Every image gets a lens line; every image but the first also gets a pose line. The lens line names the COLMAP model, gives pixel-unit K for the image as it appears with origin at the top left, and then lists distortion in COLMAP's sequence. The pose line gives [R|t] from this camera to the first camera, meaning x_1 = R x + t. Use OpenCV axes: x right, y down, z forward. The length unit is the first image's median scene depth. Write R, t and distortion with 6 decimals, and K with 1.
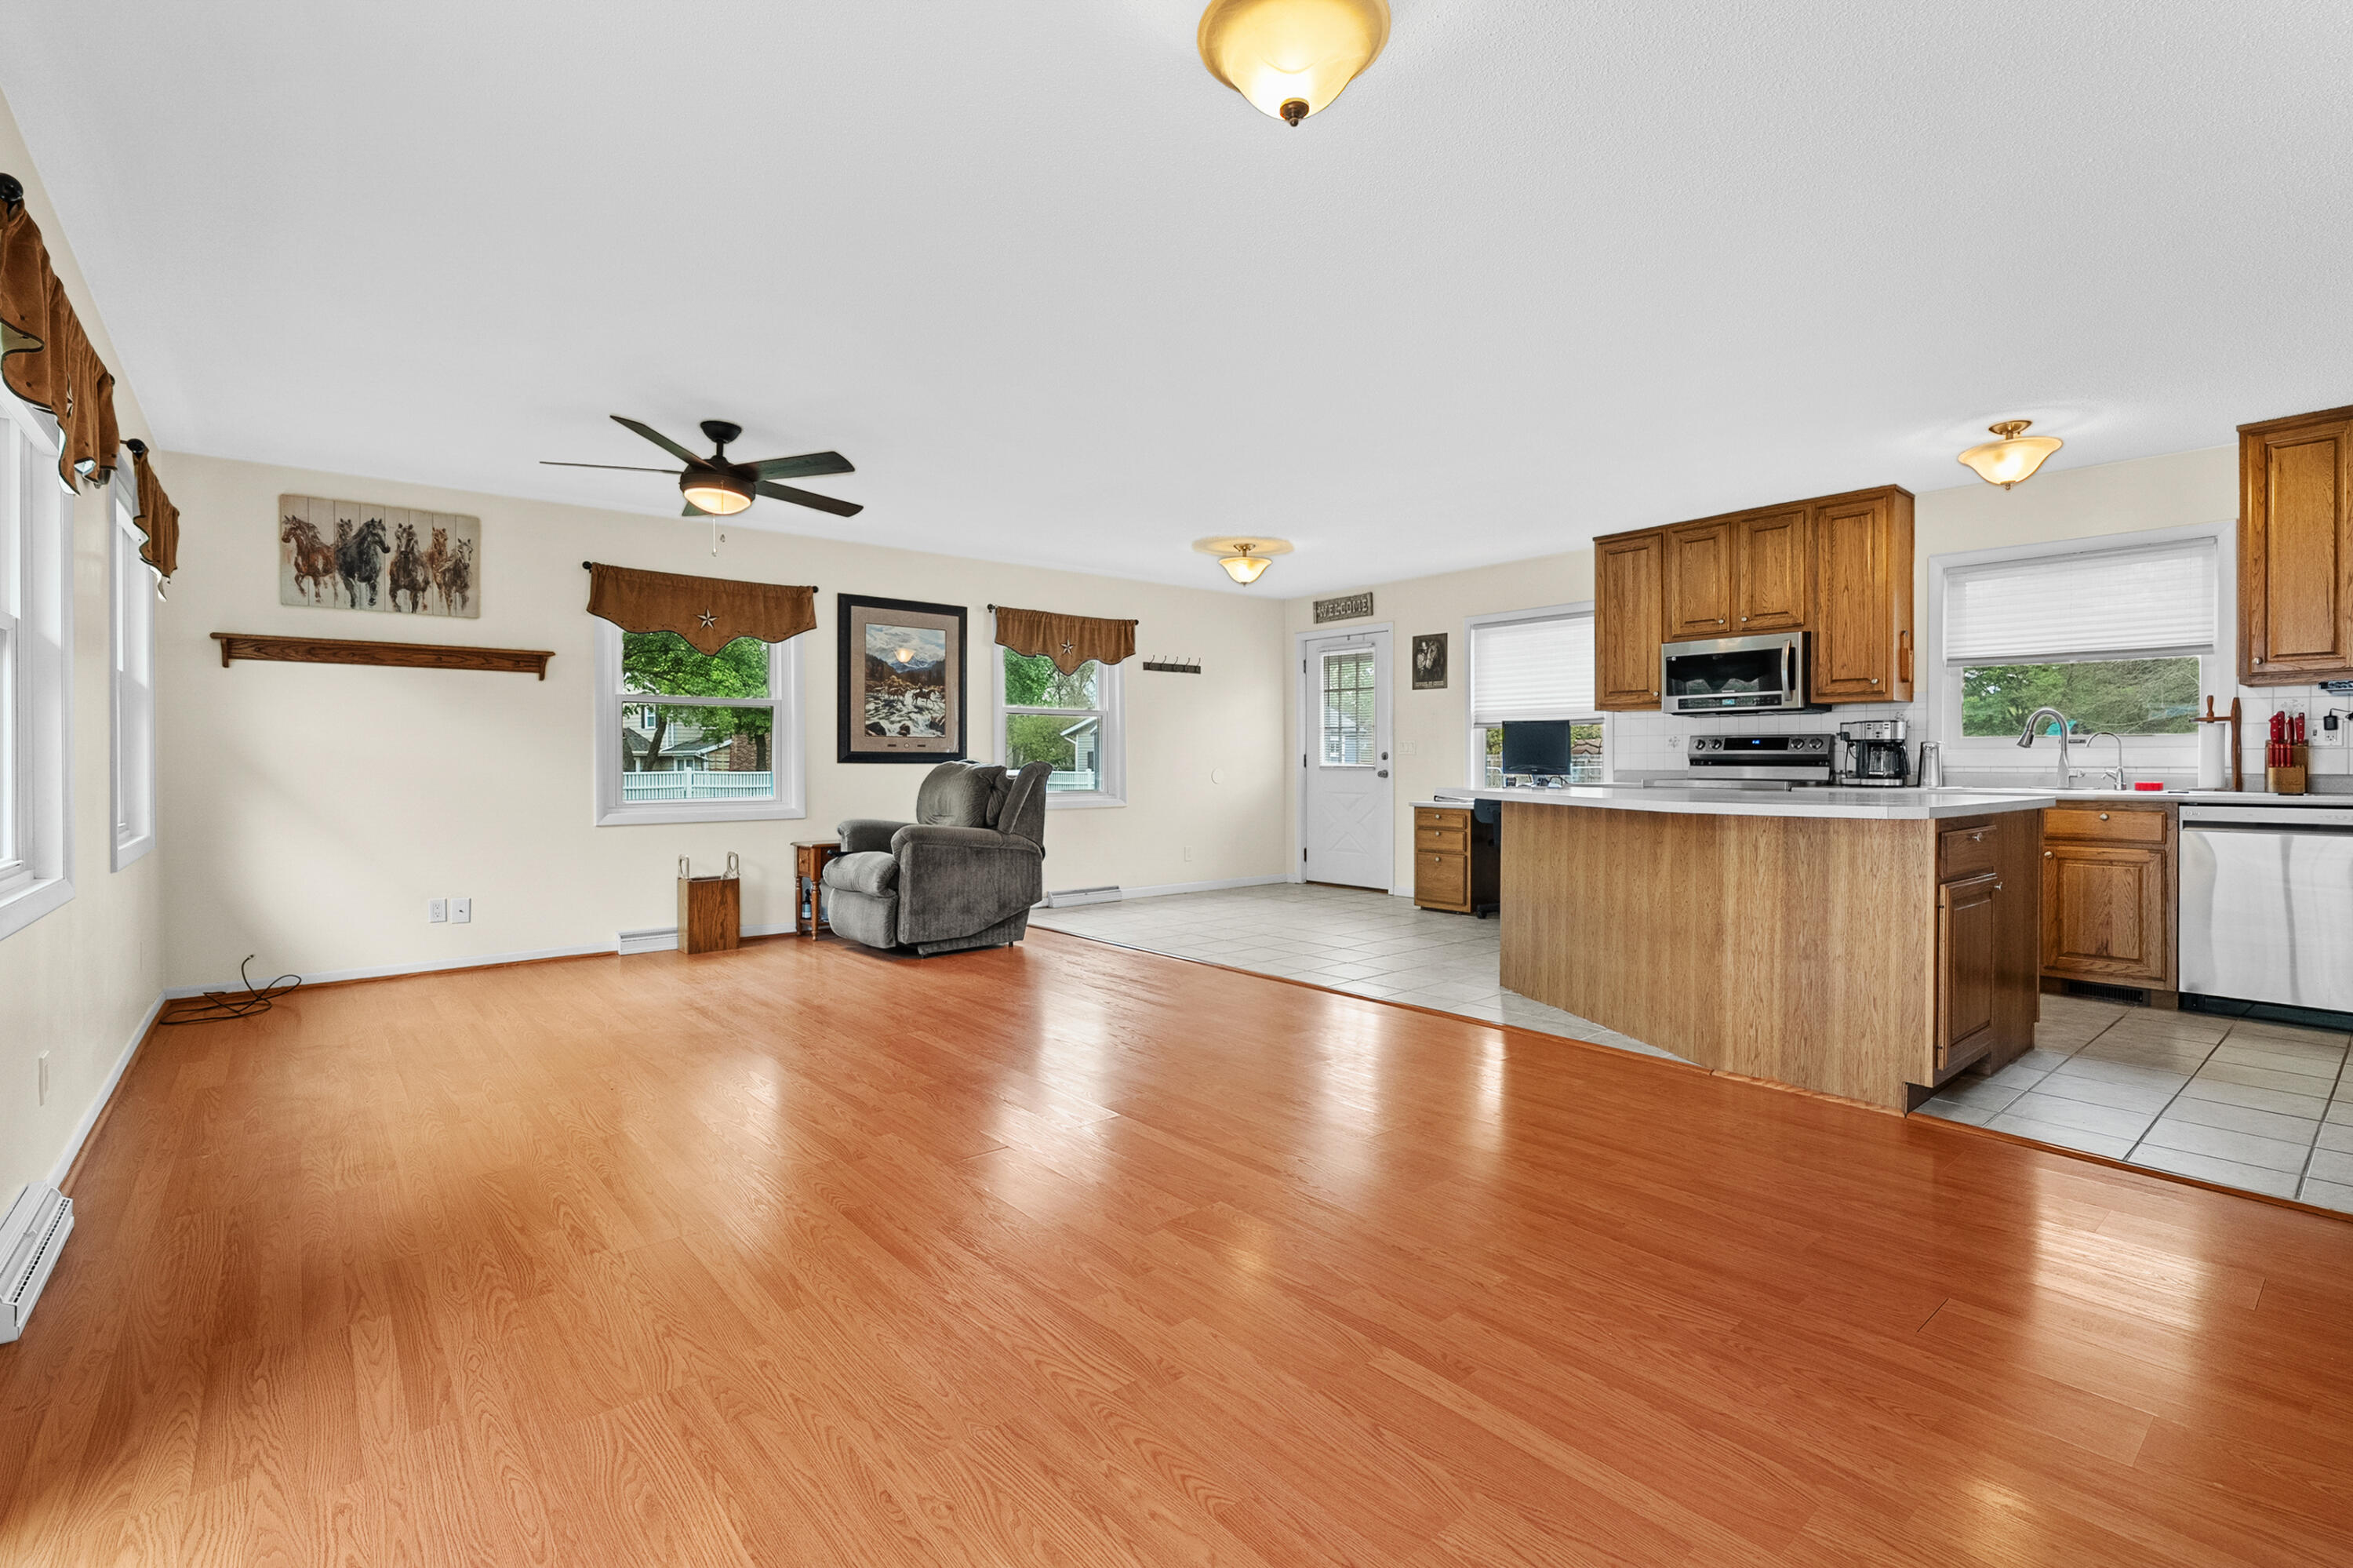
lens RADIAL K [[1062.0, 0, 1176.2], [0, 1062.0, 771.2], [0, 0, 1]] dist [-0.003377, 0.001695]
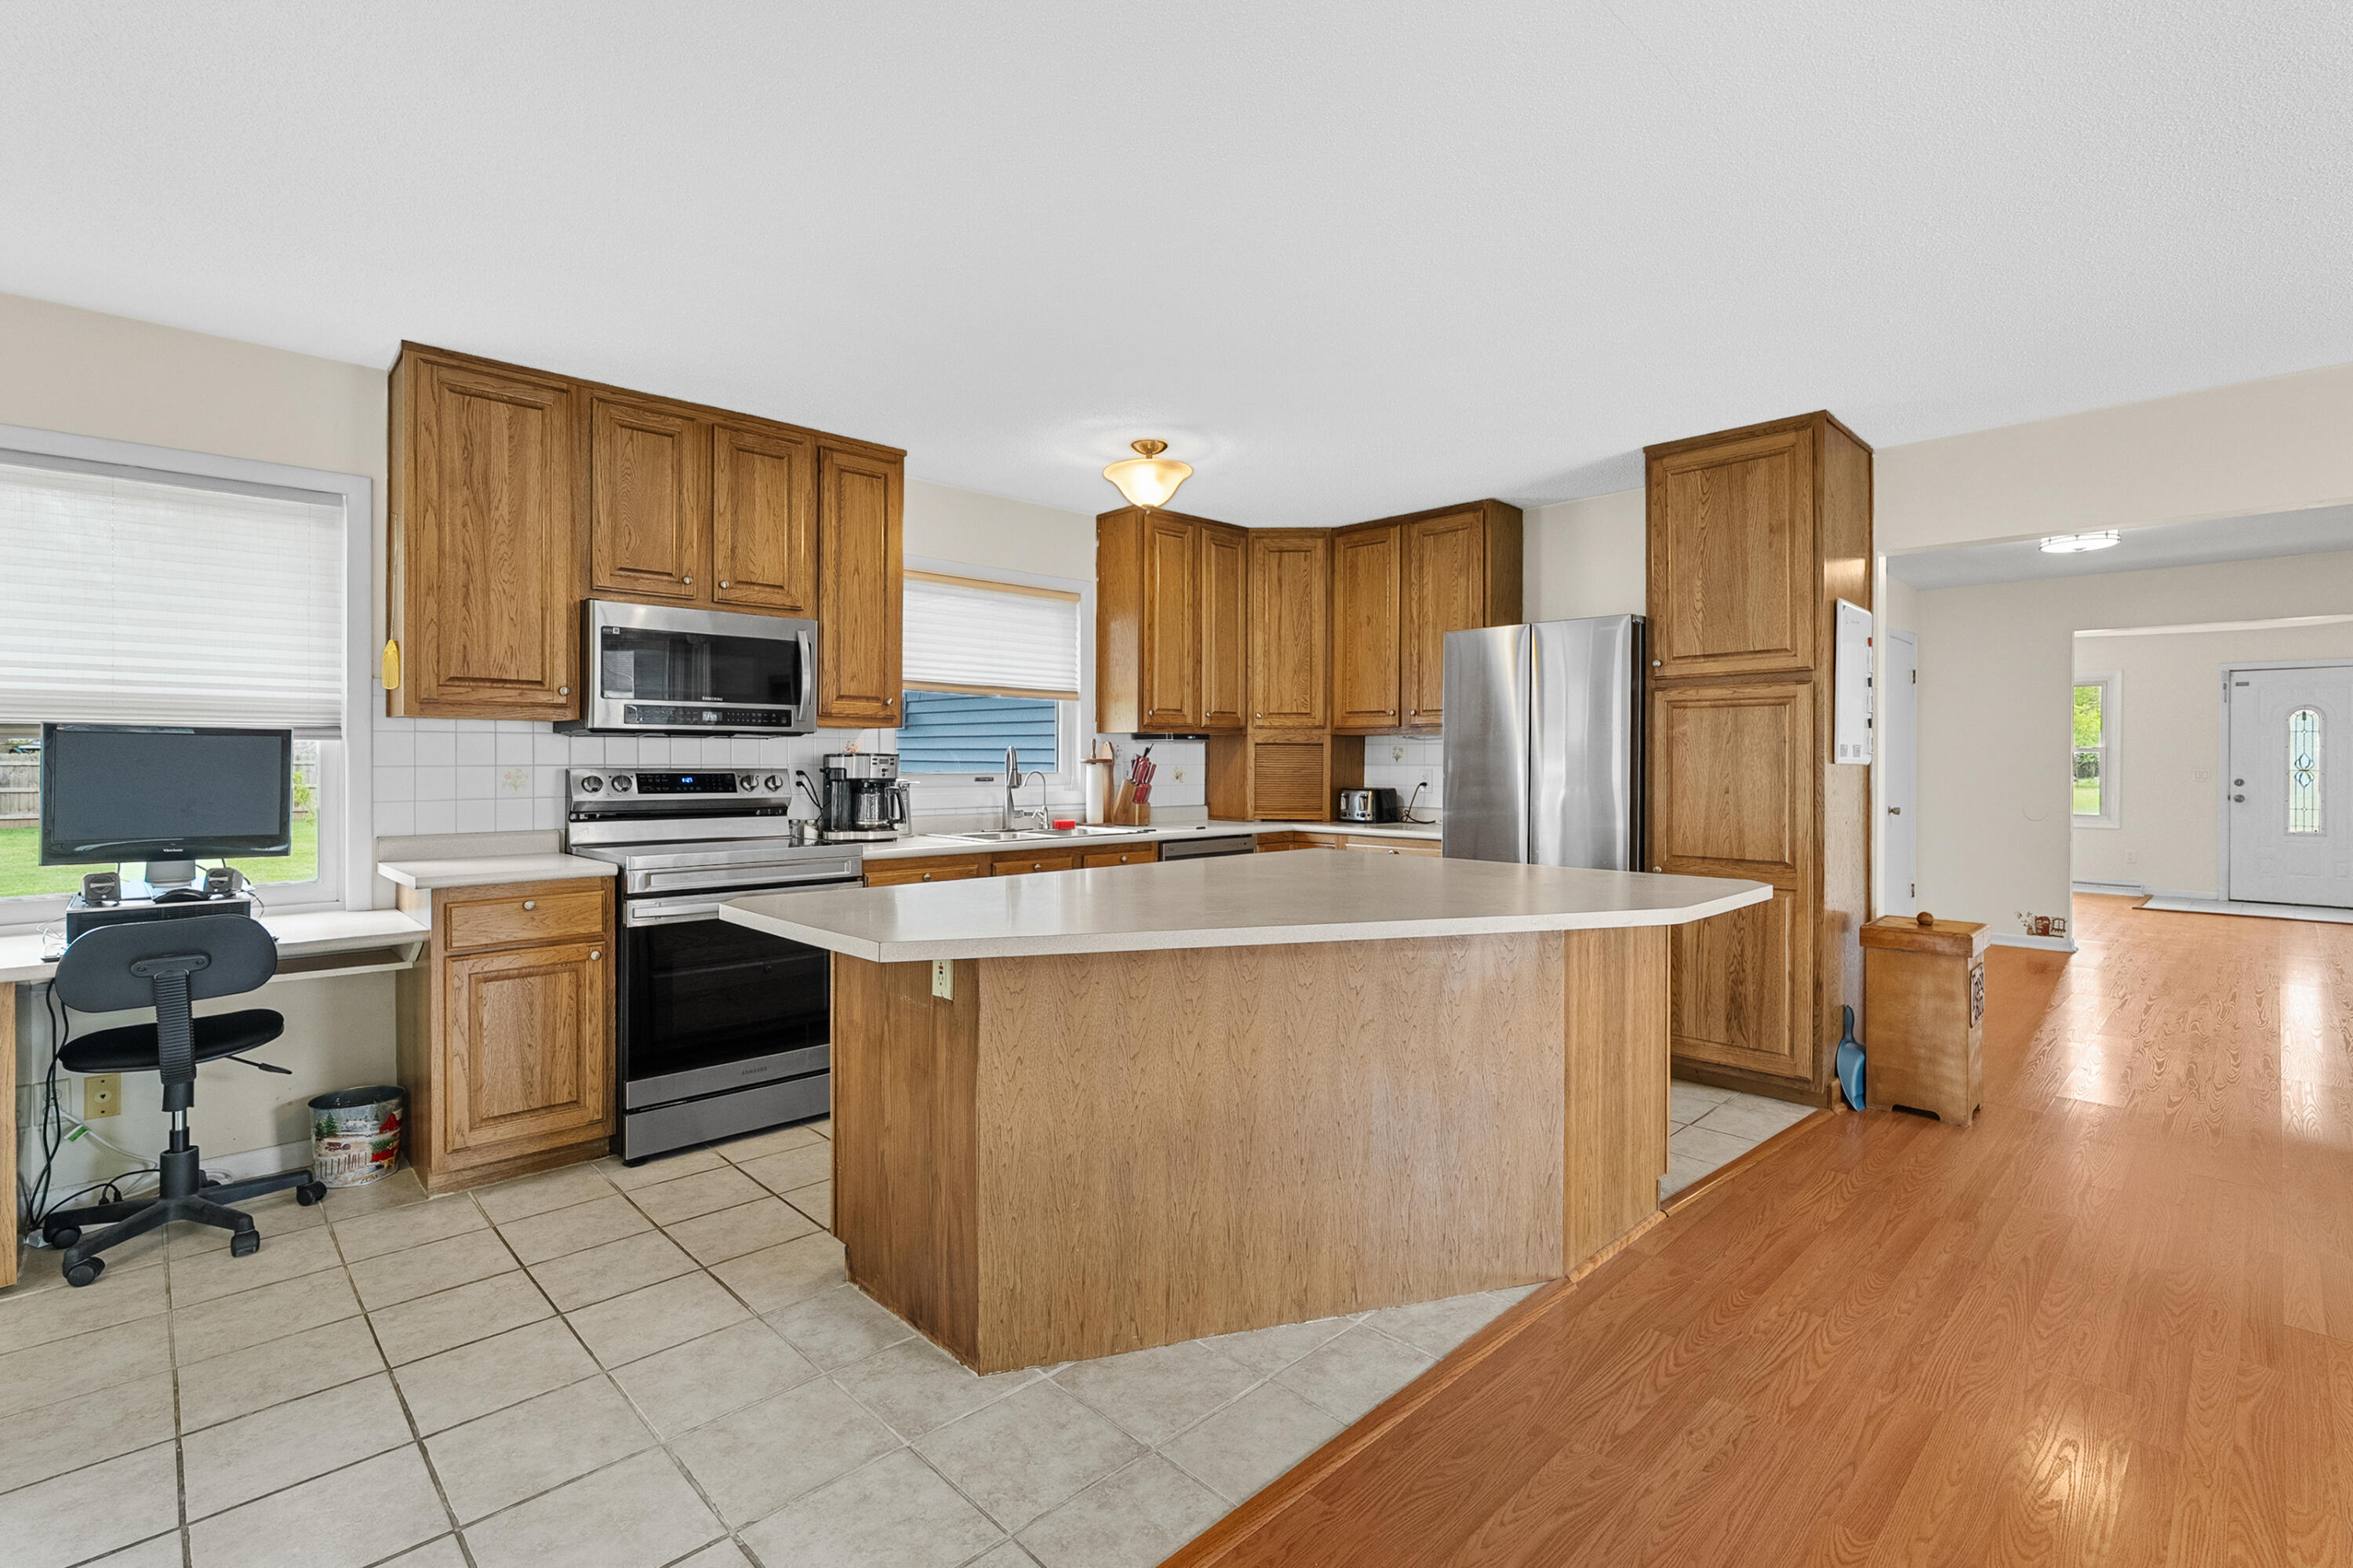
lens RADIAL K [[1074.9, 0, 1177.8], [0, 1074.9, 760.8], [0, 0, 1]] dist [-0.001872, 0.000399]
pose [[-0.074050, -0.001106, 0.997254, -0.115846], [0.006564, 0.999977, 0.001597, -0.040804], [-0.997233, 0.006664, -0.074041, 0.812541]]
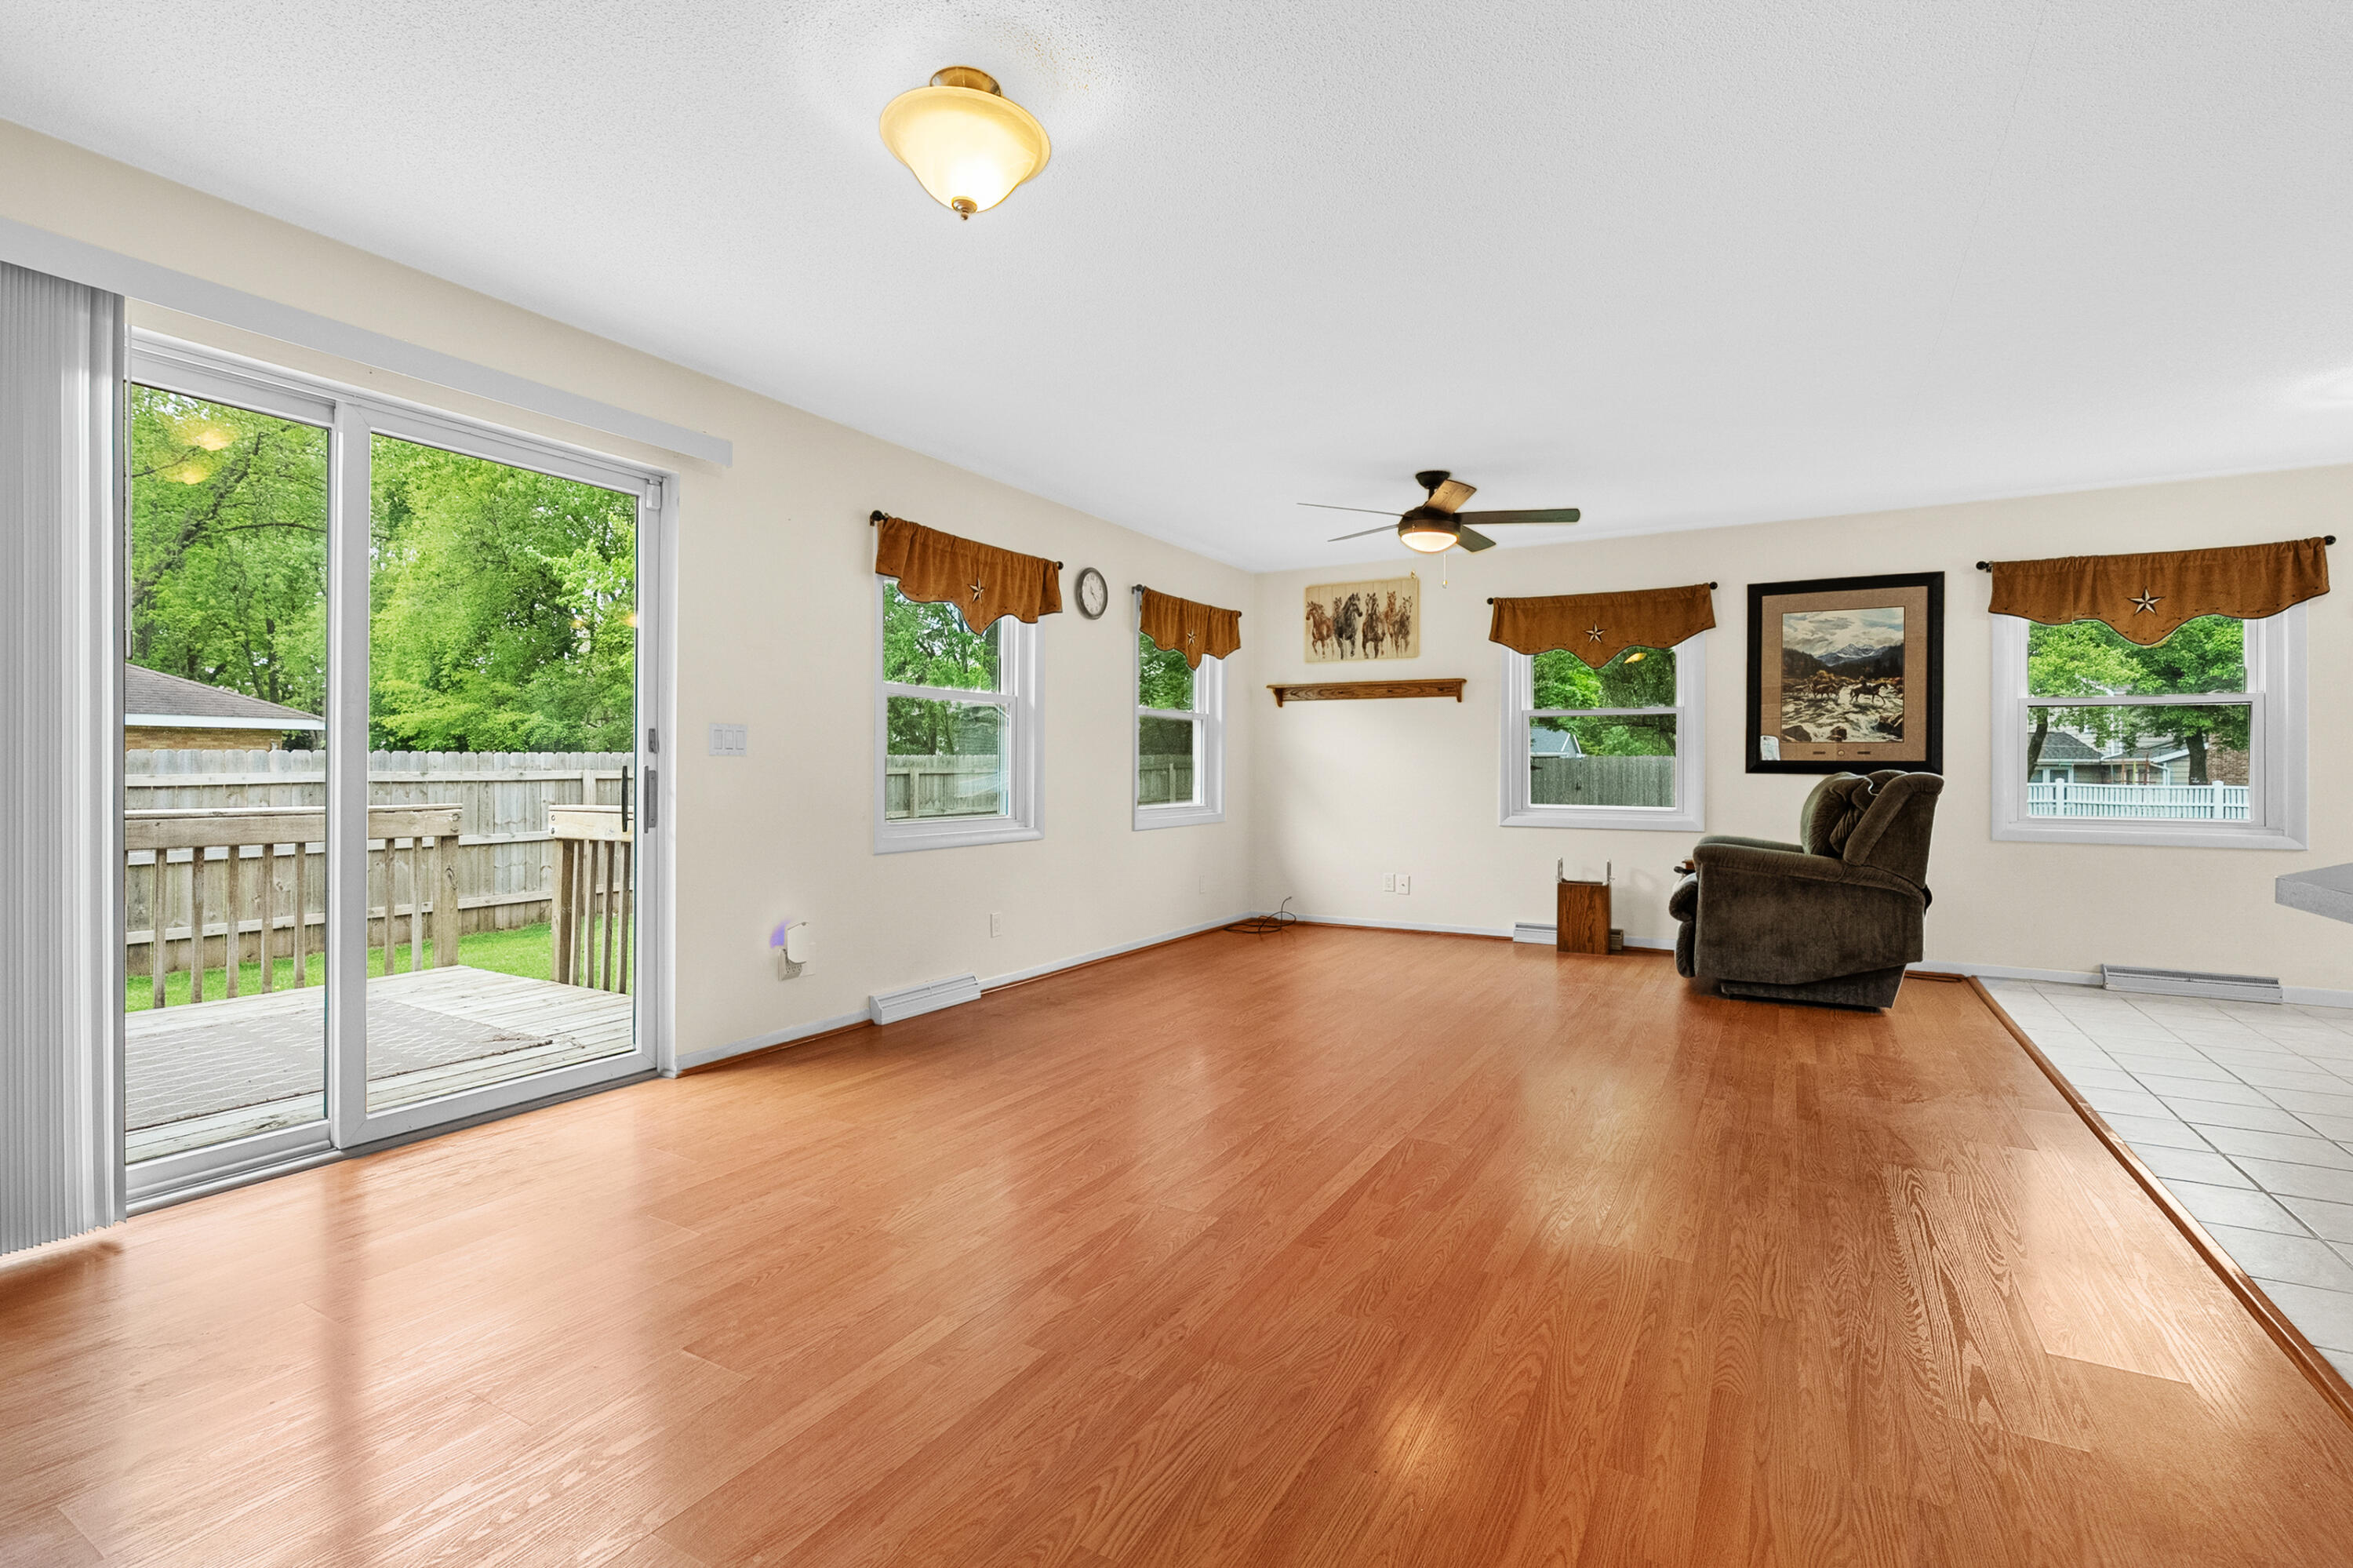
lens RADIAL K [[1067.3, 0, 1175.3], [0, 1067.3, 764.5], [0, 0, 1]] dist [-0.002928, 0.000615]
pose [[0.345194, 0.001127, -0.938531, 0.419966], [-0.014518, 0.999886, -0.004140, -0.004766], [0.938419, 0.015055, 0.345171, 0.269923]]
